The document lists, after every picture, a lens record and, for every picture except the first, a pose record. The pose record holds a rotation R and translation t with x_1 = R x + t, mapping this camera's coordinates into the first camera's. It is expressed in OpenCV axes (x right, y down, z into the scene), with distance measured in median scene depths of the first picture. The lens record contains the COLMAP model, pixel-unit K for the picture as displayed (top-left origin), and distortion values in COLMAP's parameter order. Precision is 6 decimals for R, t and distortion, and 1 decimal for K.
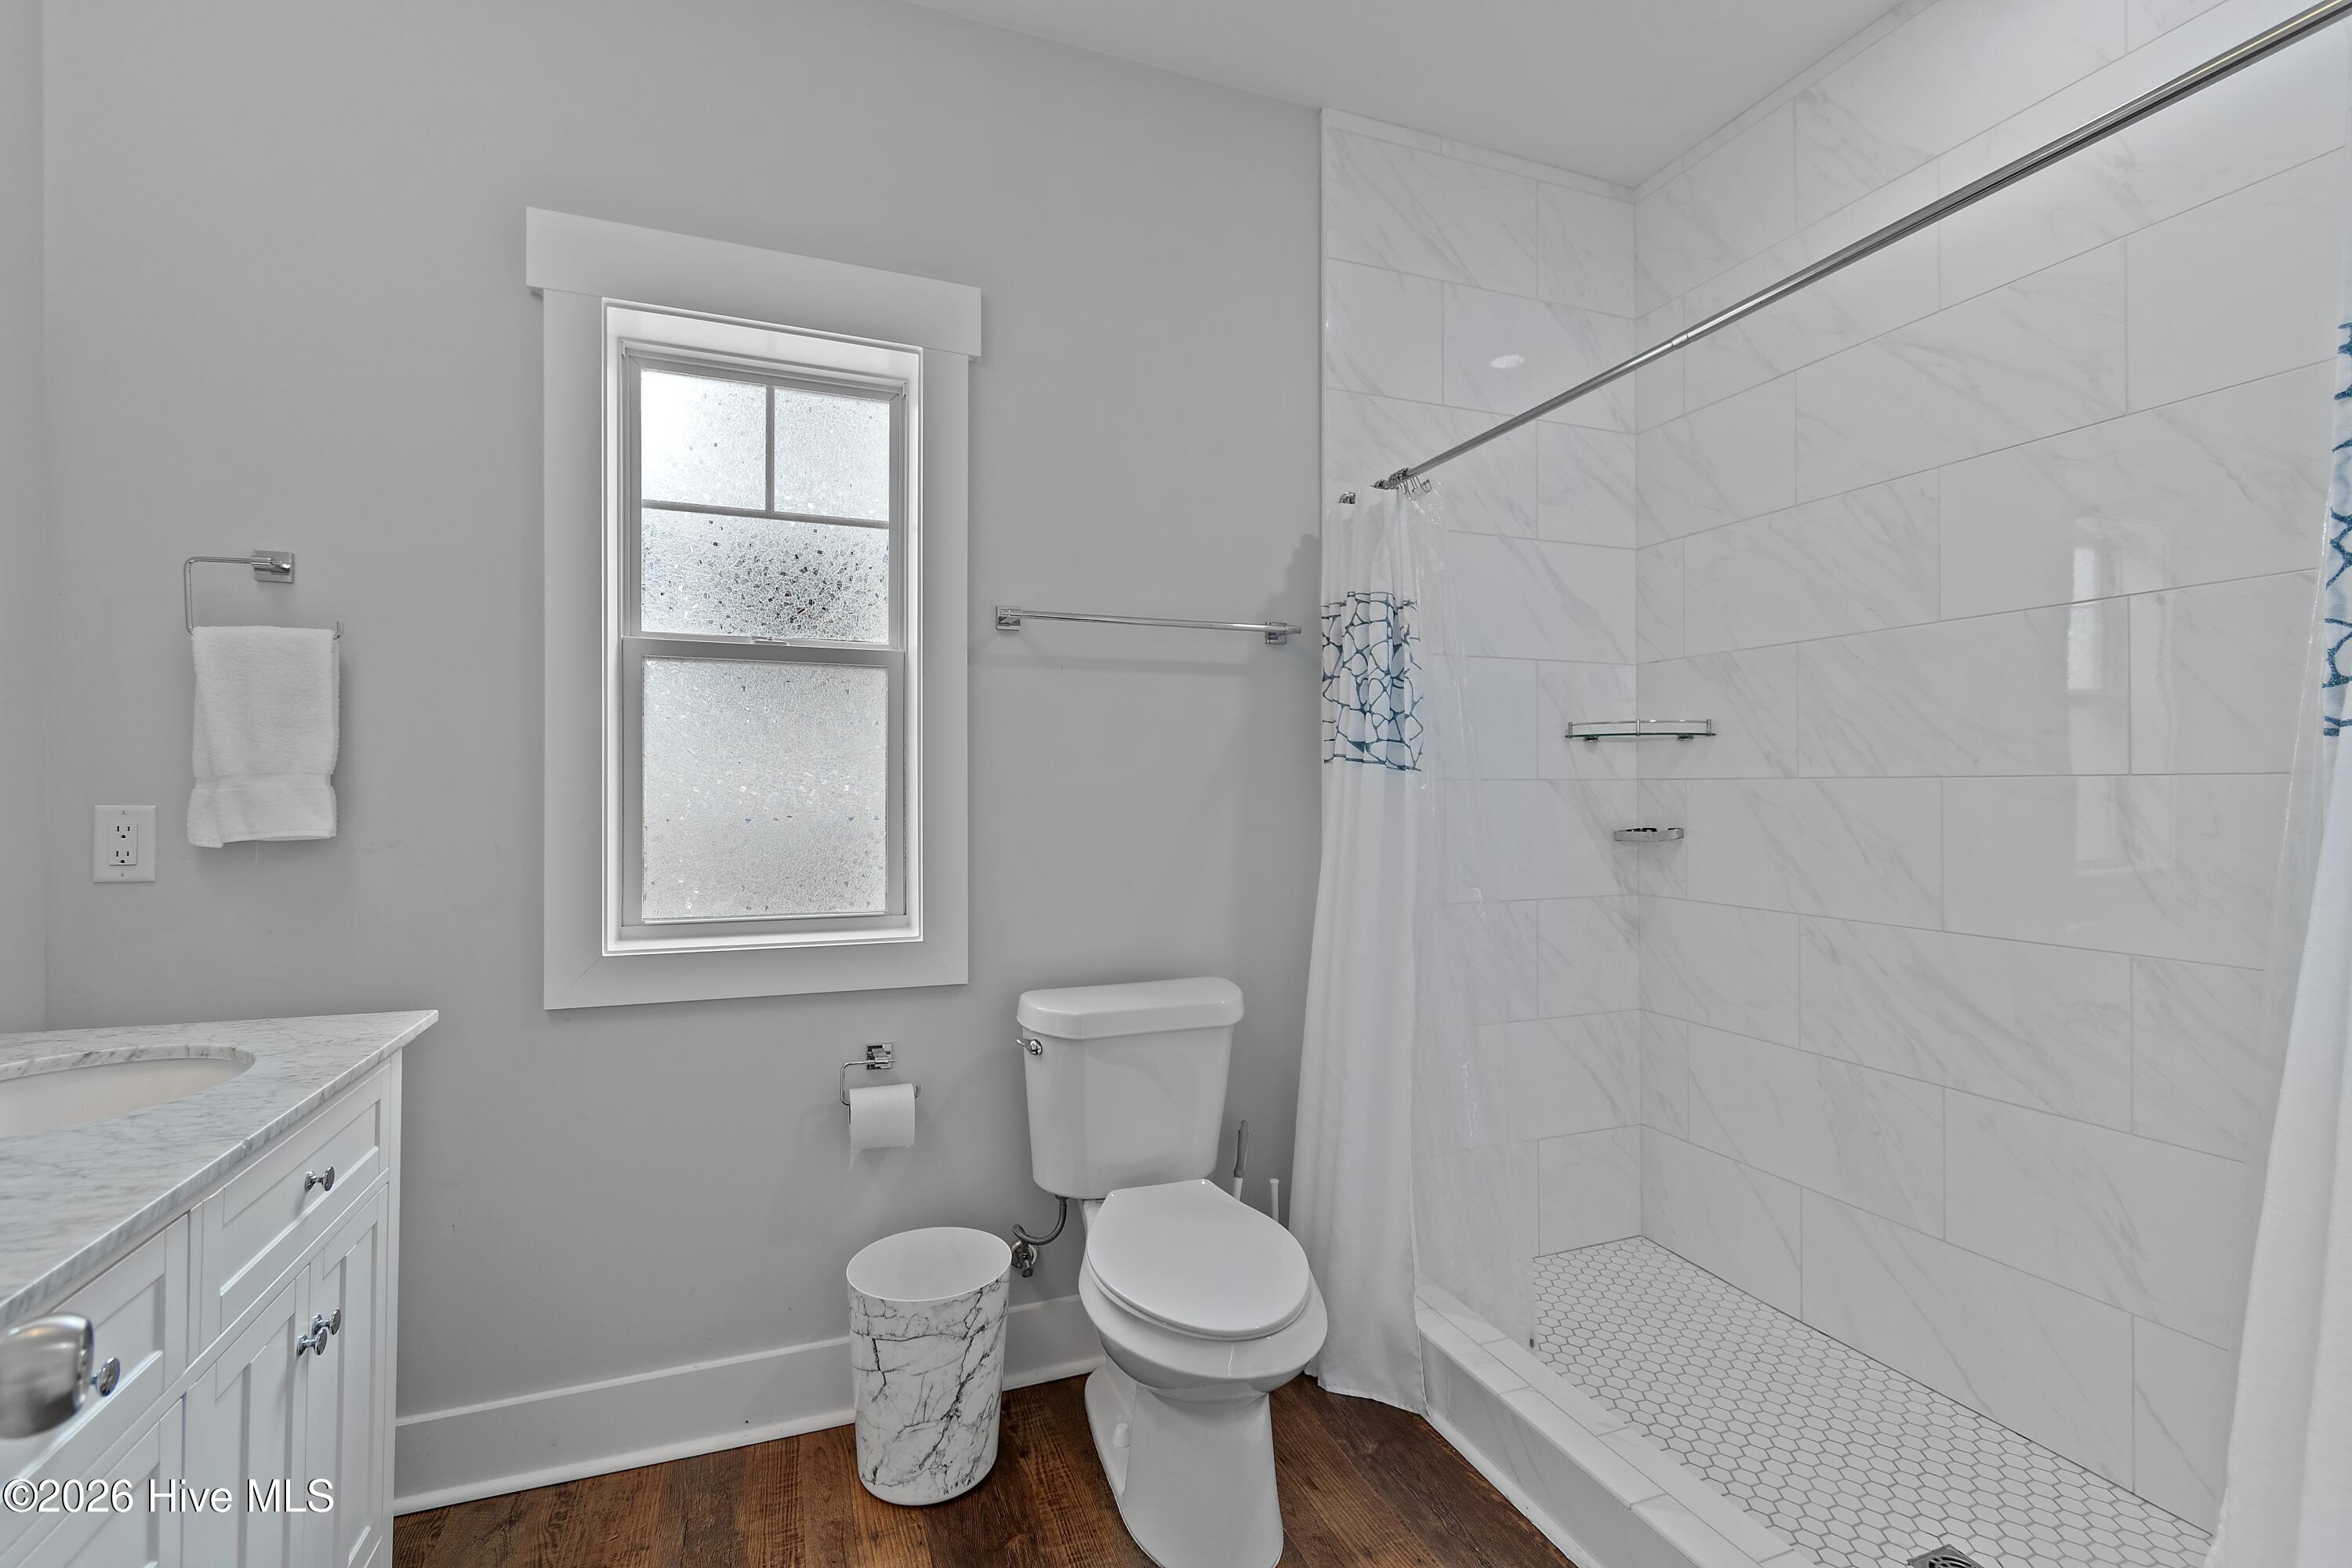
lens RADIAL K [[1035.2, 0, 1168.8], [0, 1035.2, 787.7], [0, 0, 1]] dist [0.003596, -0.000707]
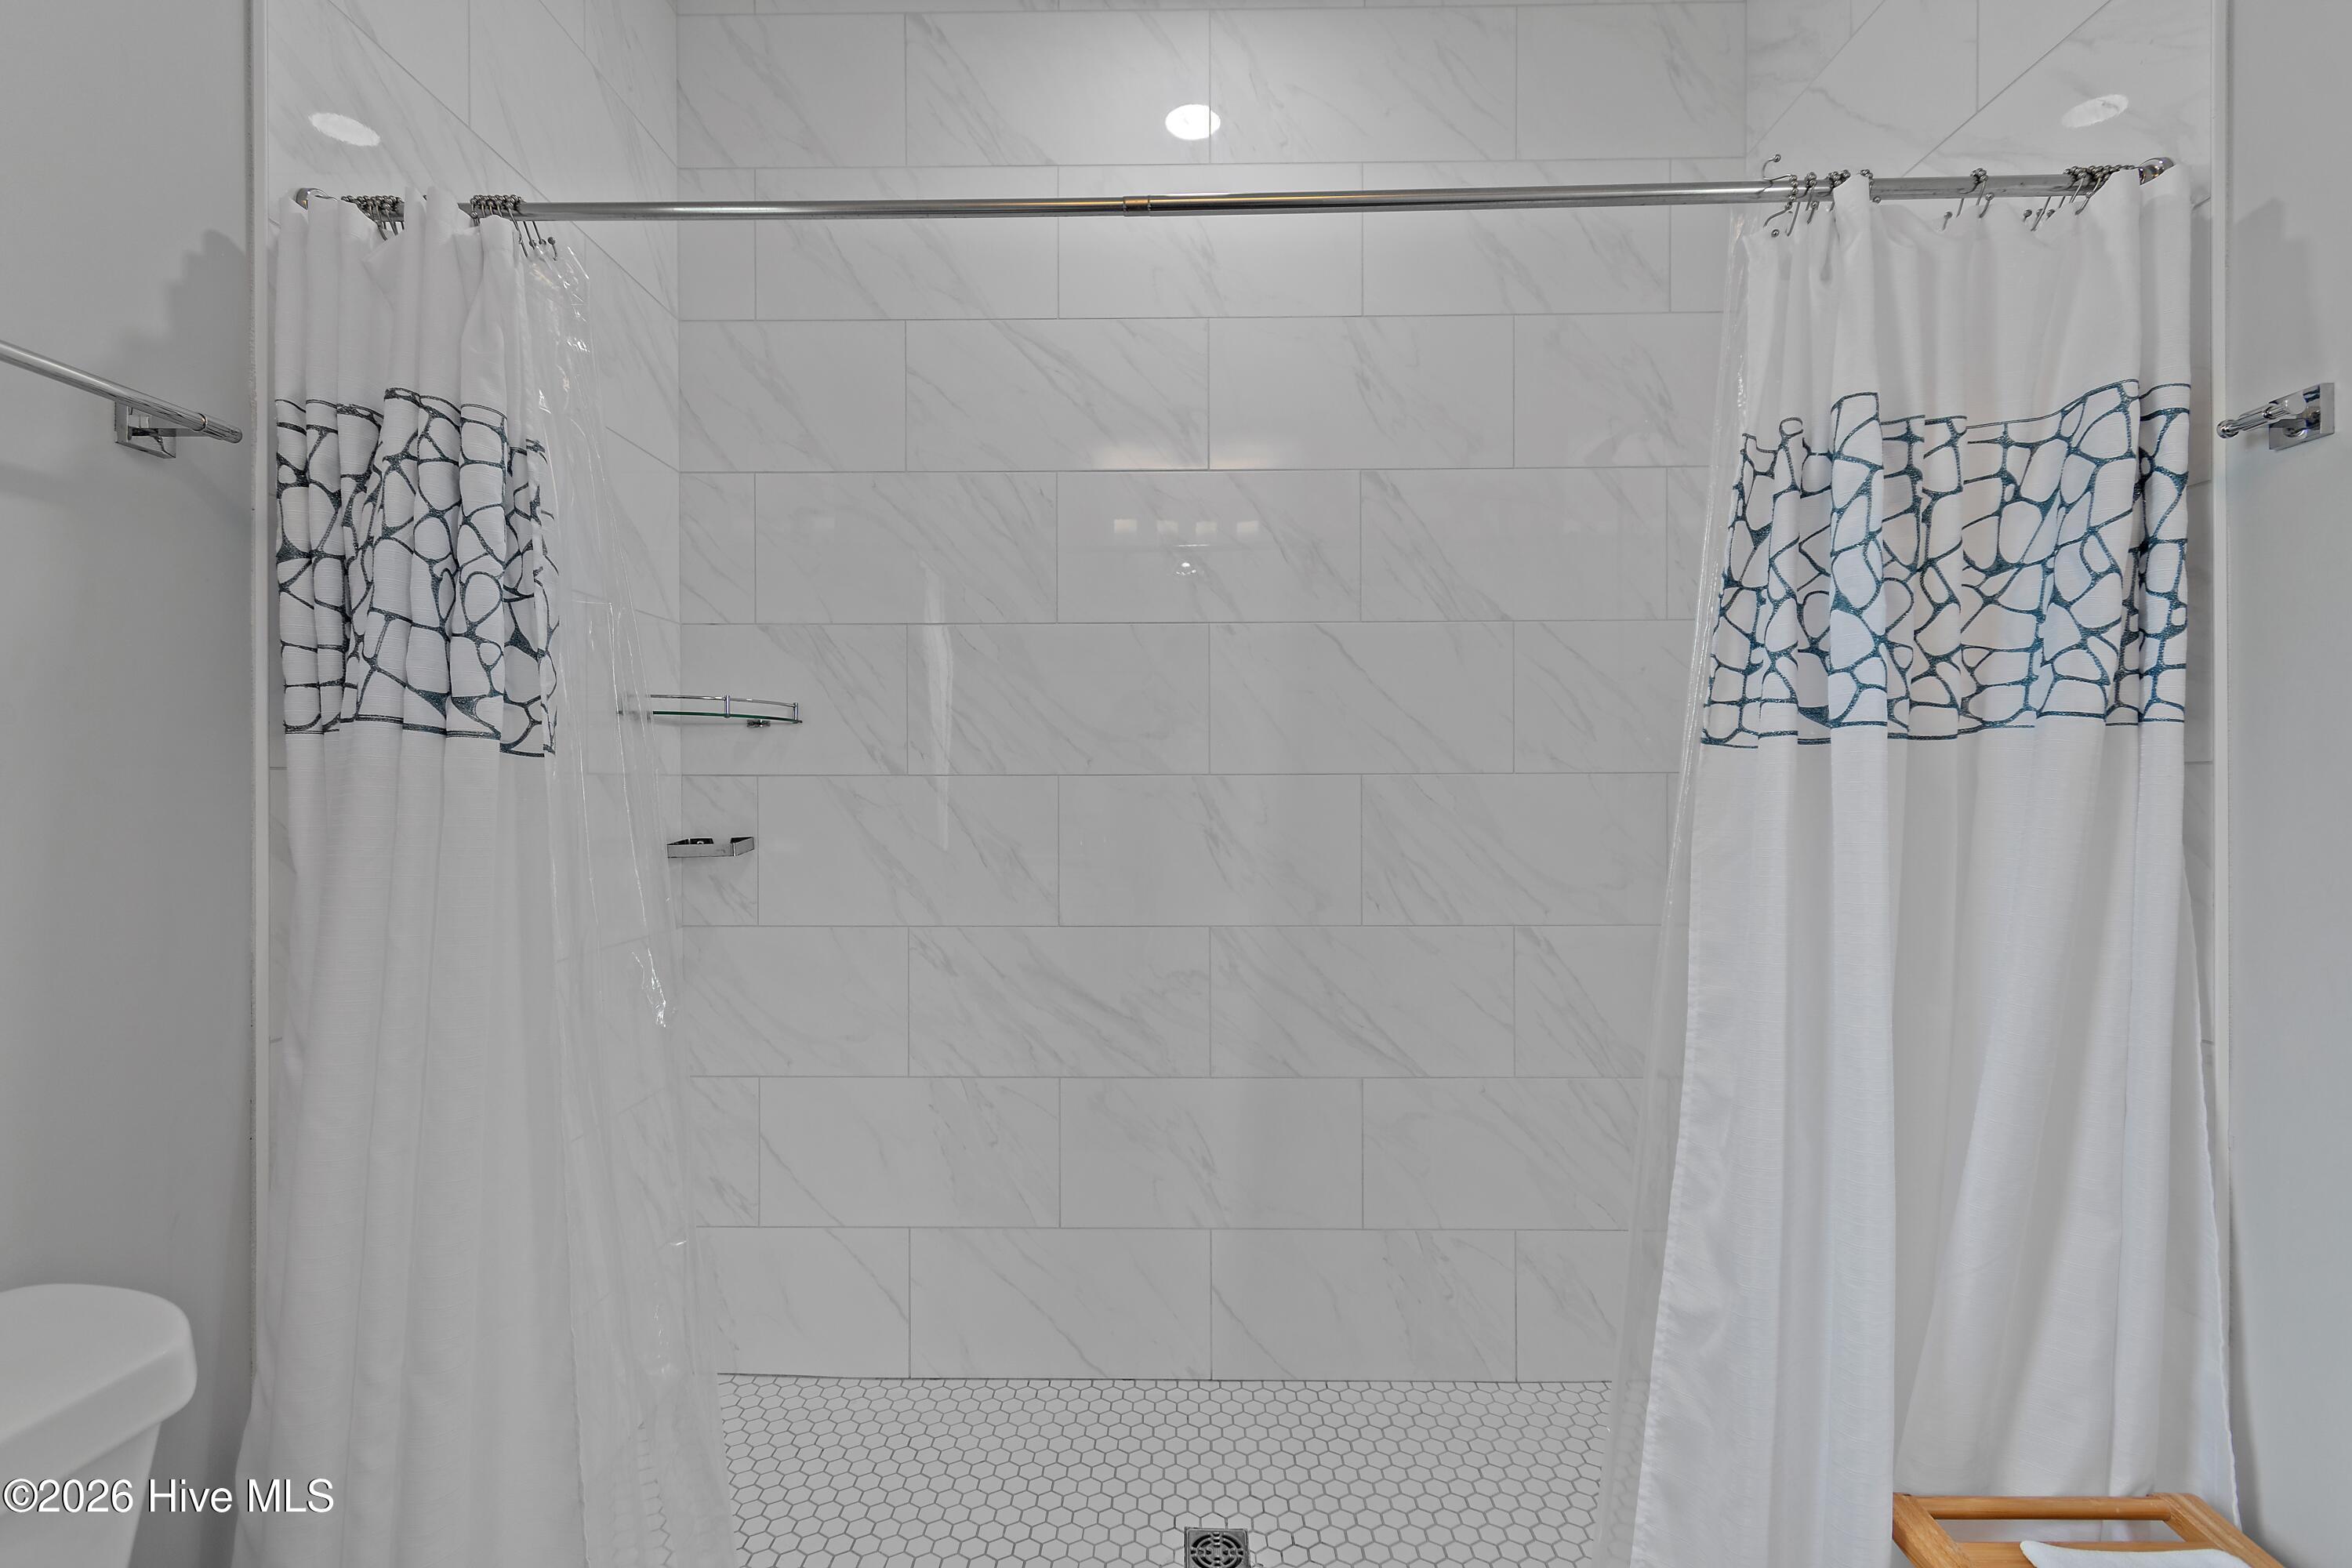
lens RADIAL K [[1035.2, 0, 1168.8], [0, 1035.2, 787.7], [0, 0, 1]] dist [0.003596, -0.000707]
pose [[0.371808, -0.000781, 0.928309, -0.151161], [0.001785, 0.999998, 0.000126, 0.002056], [-0.928308, 0.001610, 0.371809, 0.483947]]
